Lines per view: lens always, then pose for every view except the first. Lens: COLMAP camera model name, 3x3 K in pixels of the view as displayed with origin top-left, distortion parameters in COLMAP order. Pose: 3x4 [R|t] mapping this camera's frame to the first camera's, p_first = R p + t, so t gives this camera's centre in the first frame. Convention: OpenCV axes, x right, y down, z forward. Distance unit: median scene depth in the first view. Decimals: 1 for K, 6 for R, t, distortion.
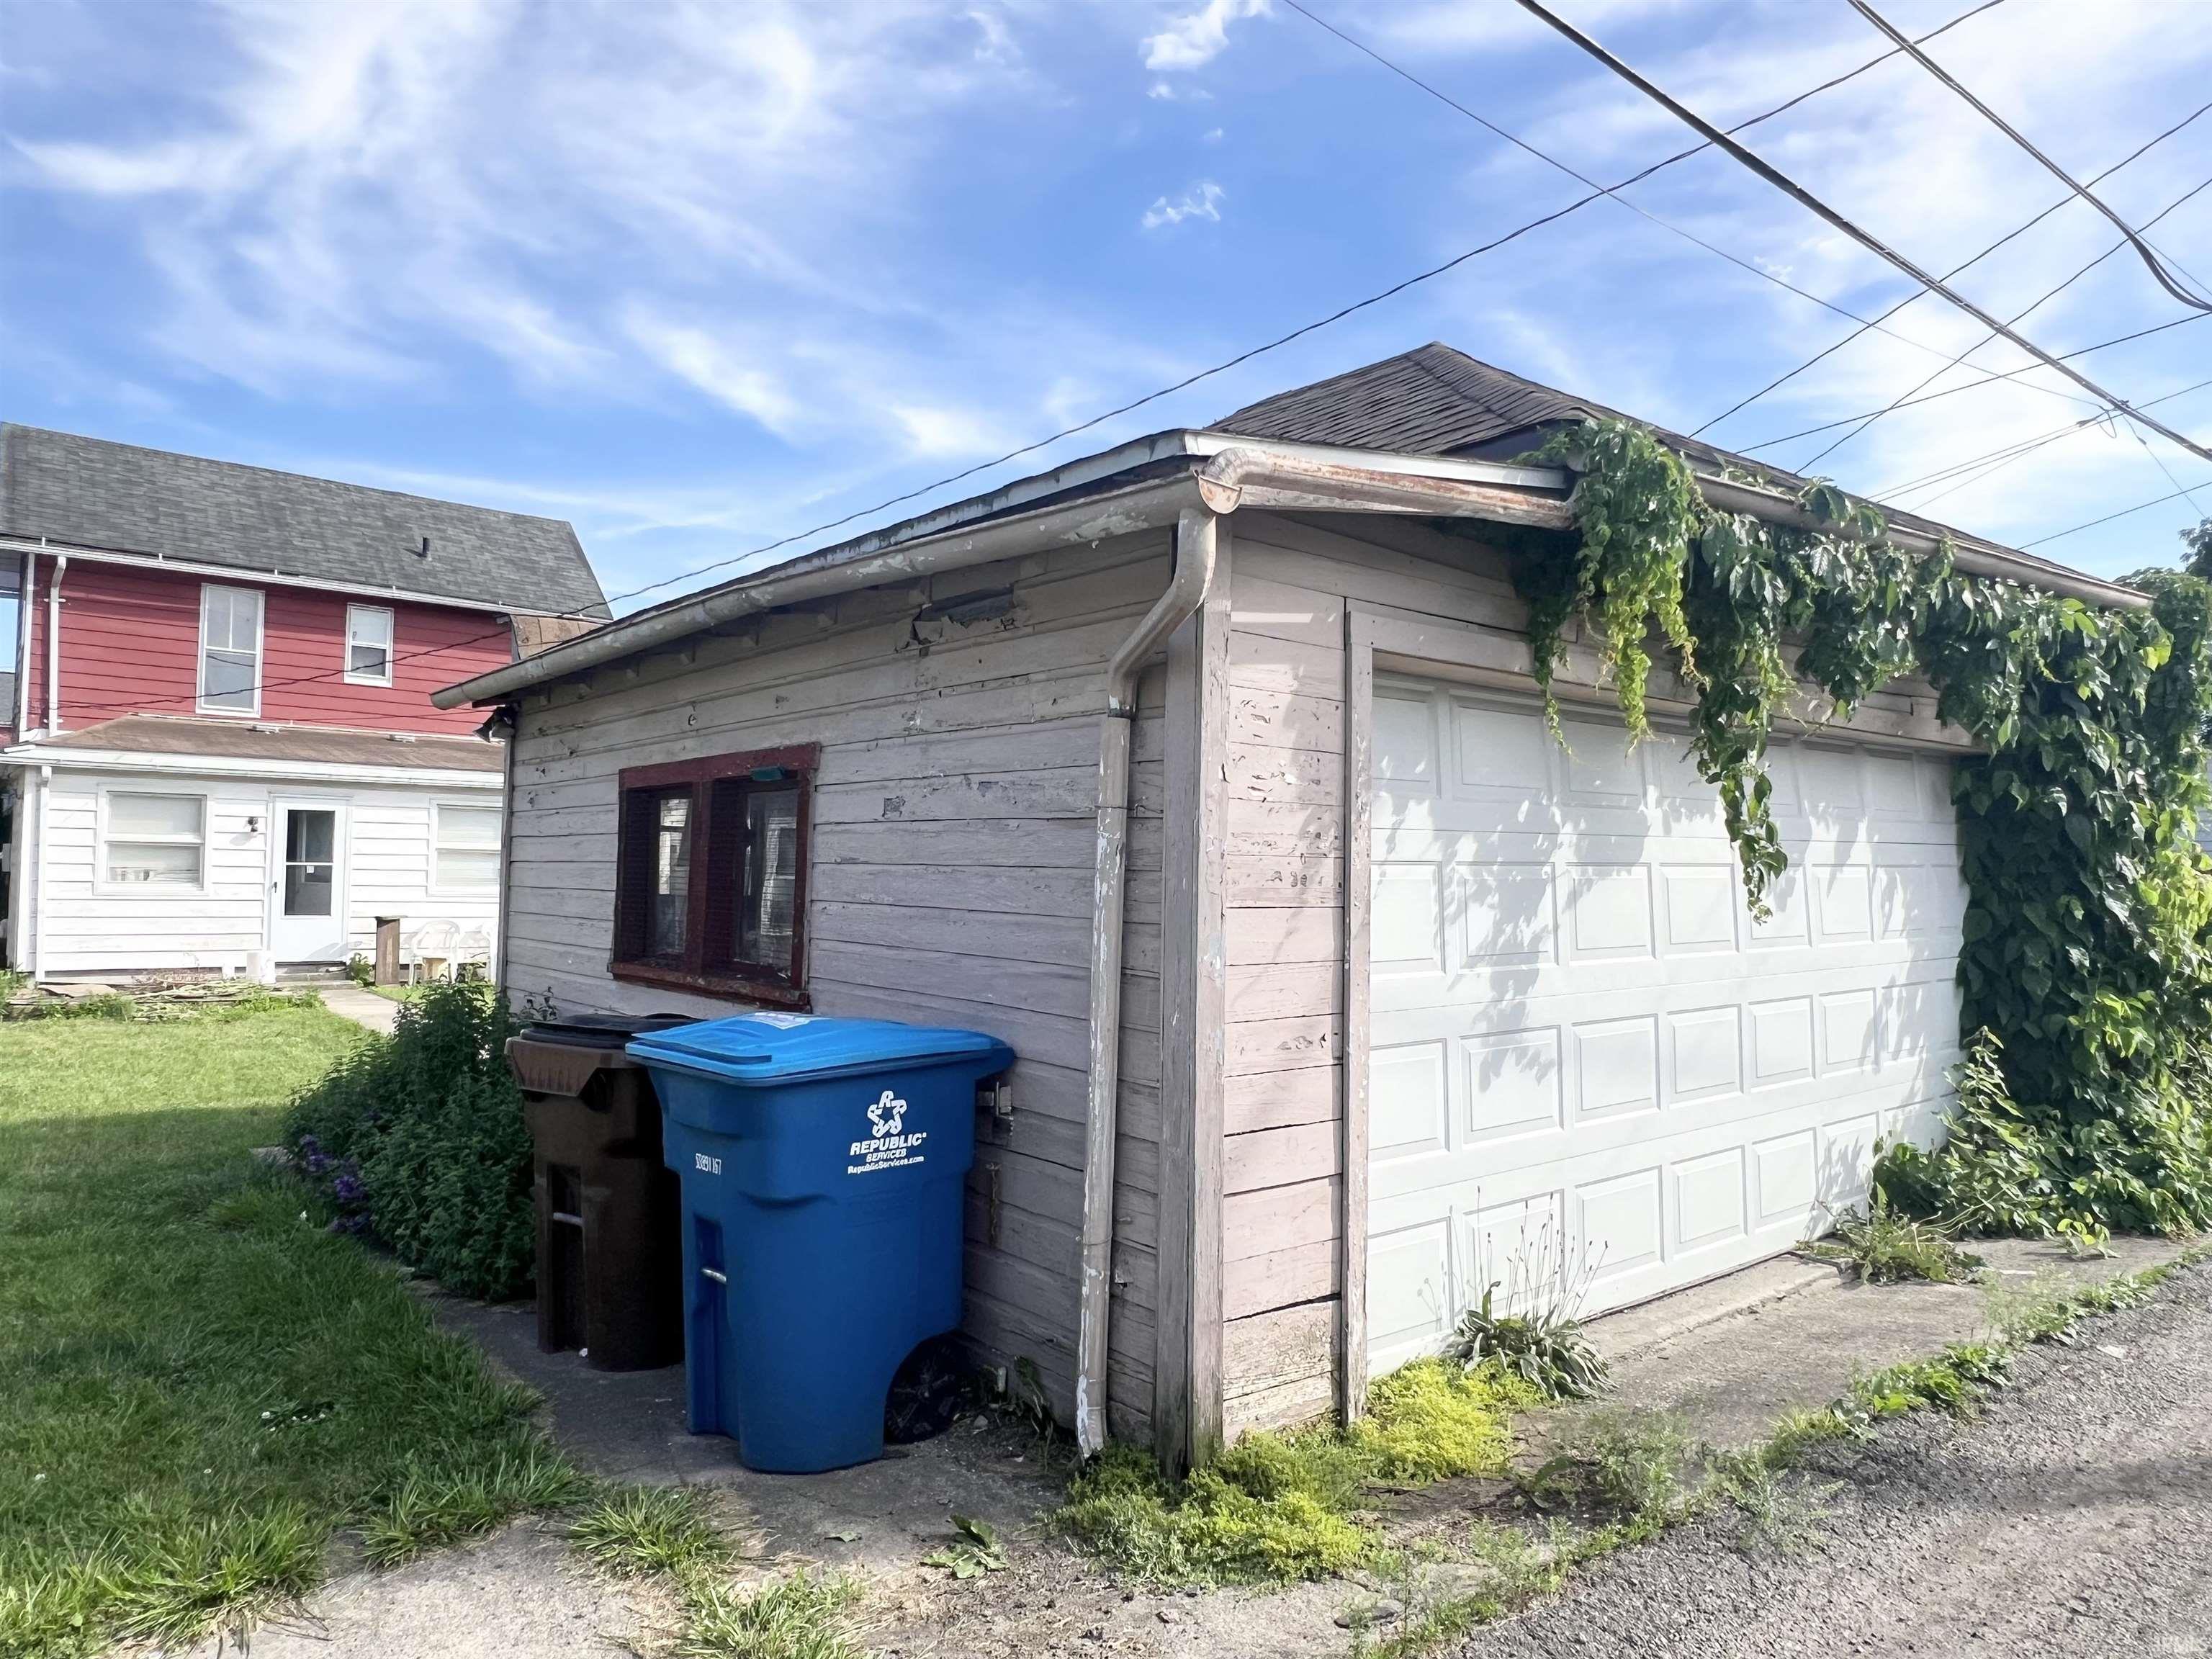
lens RADIAL K [[1439.9, 0, 1104.6], [0, 1439.9, 811.0], [0, 0, 1]] dist [0.033171, -0.004086]
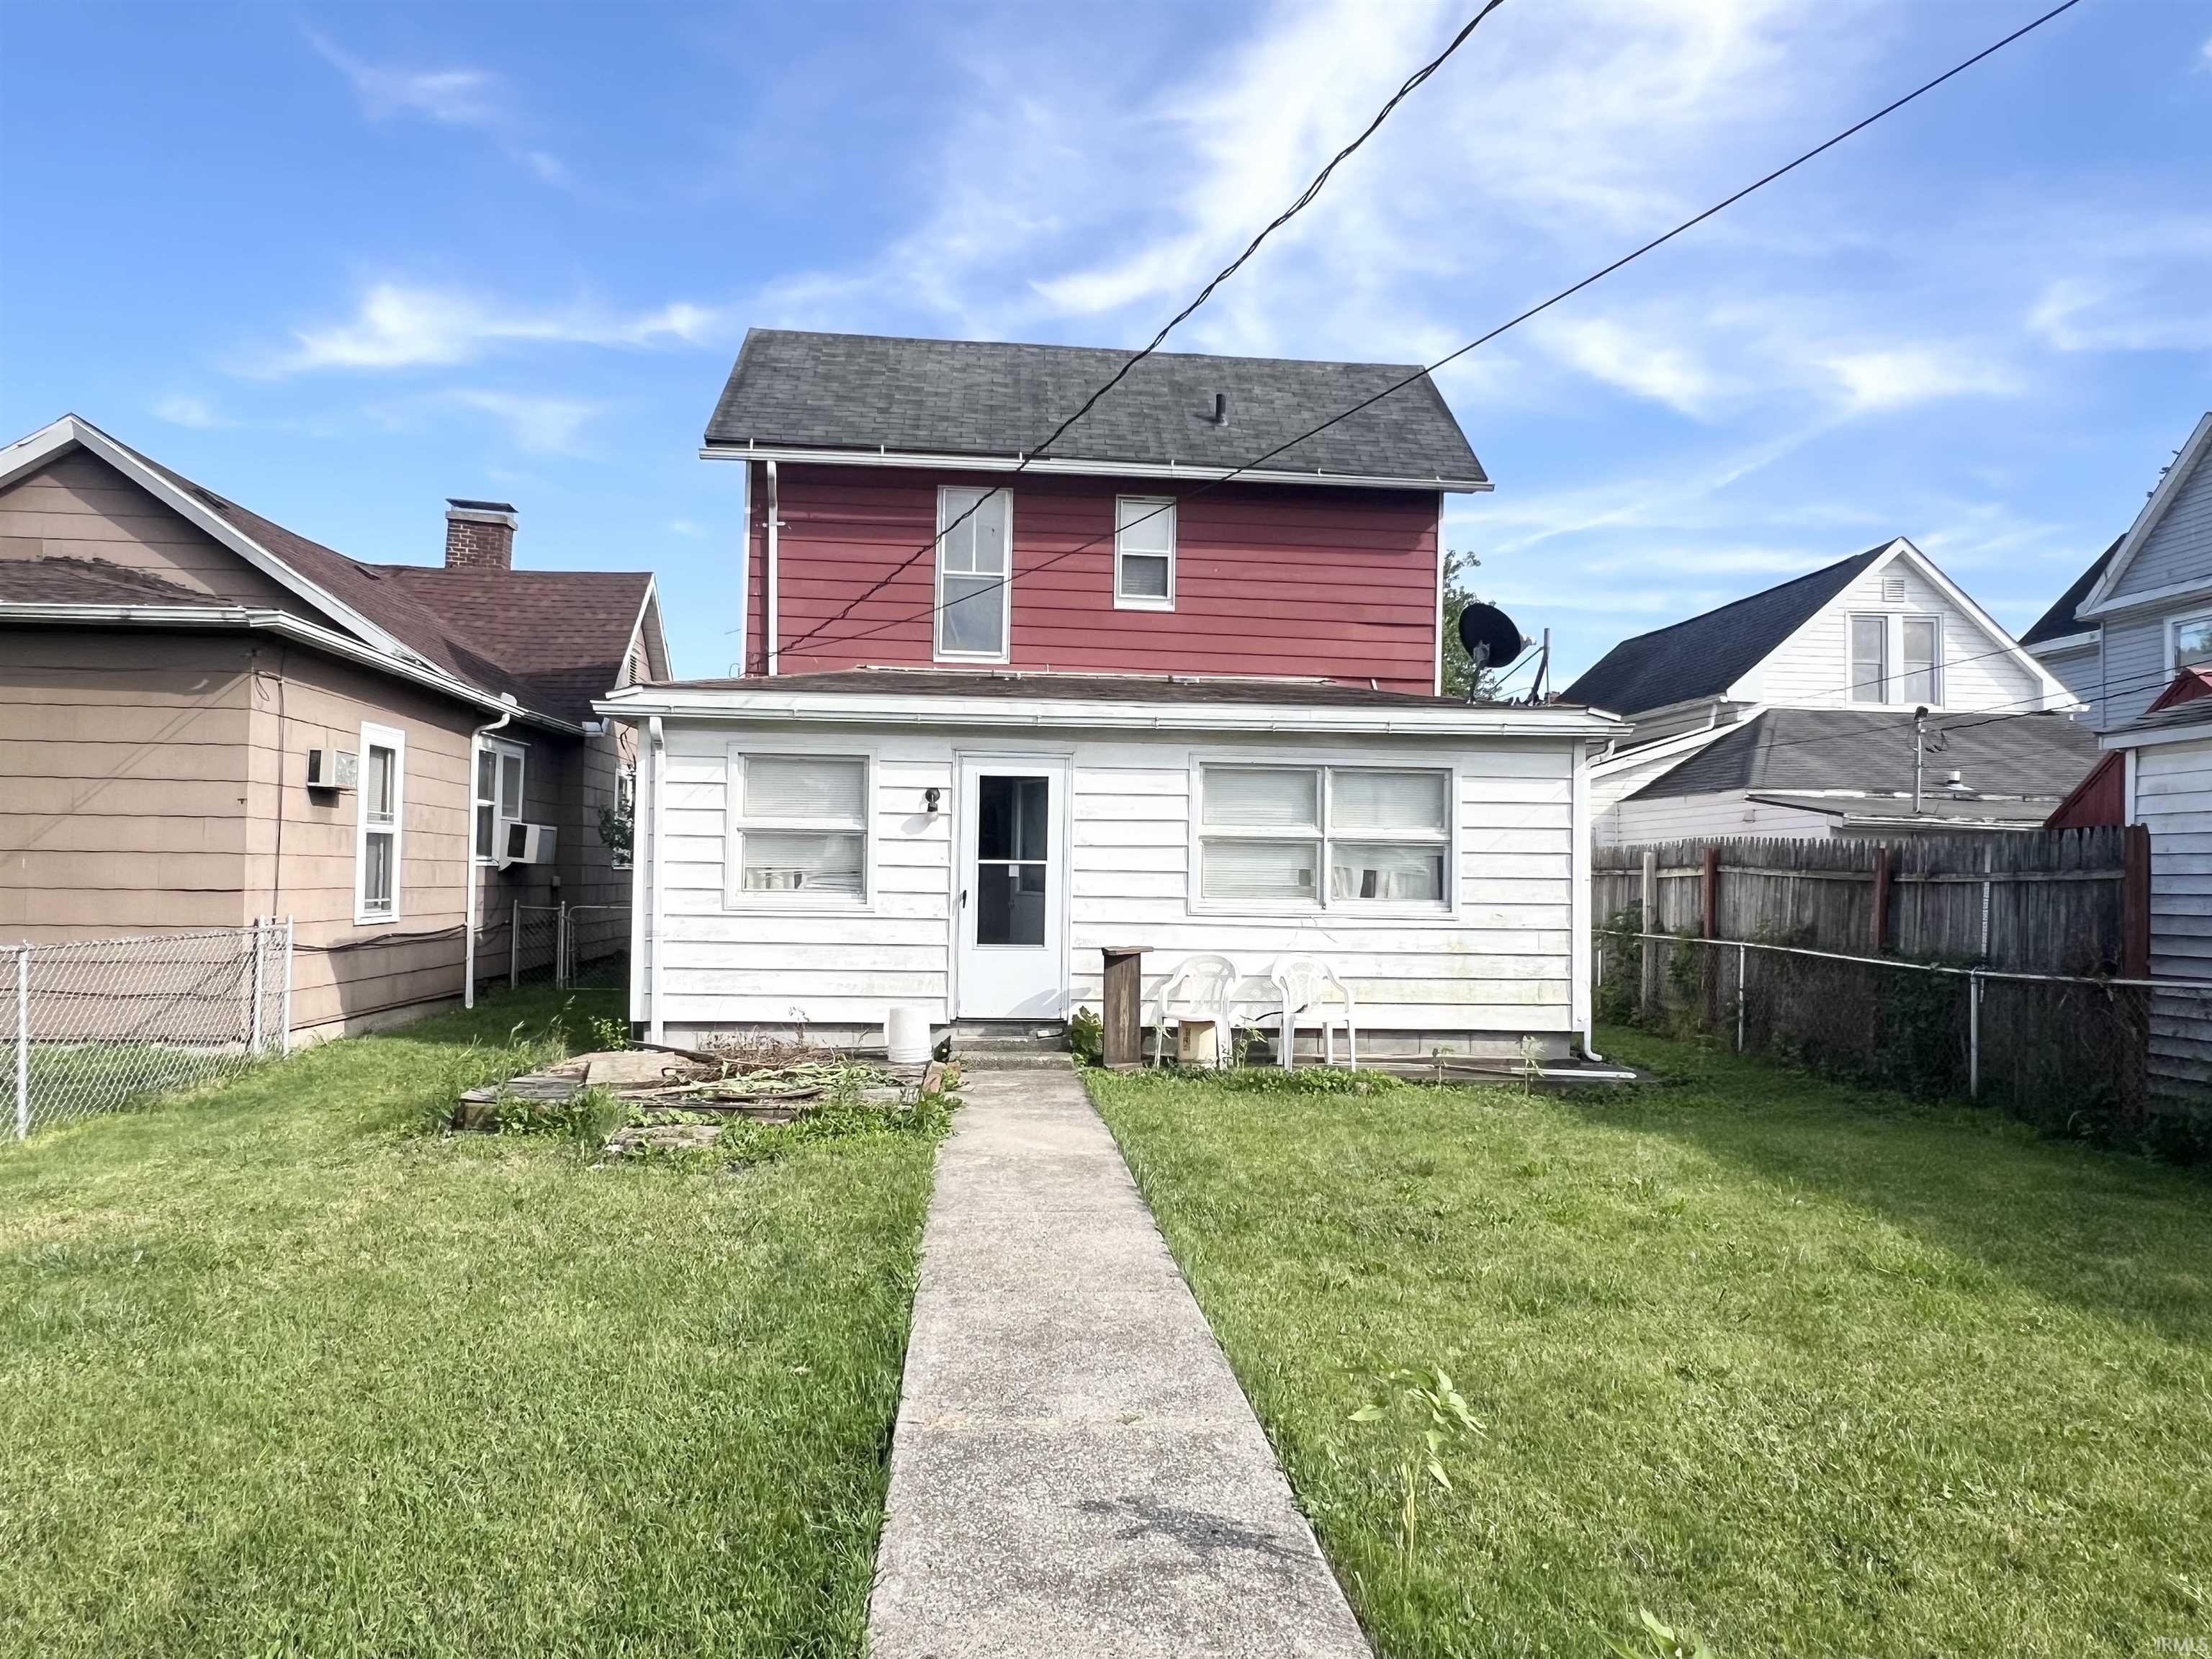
lens RADIAL K [[1439.9, 0, 1104.1], [0, 1439.9, 812.5], [0, 0, 1]] dist [0.033171, -0.004086]
pose [[0.816307, -0.035775, -0.576510, -0.139828], [0.028282, 0.999359, -0.021970, 0.026648], [0.576926, 0.001629, 0.816795, 0.460591]]
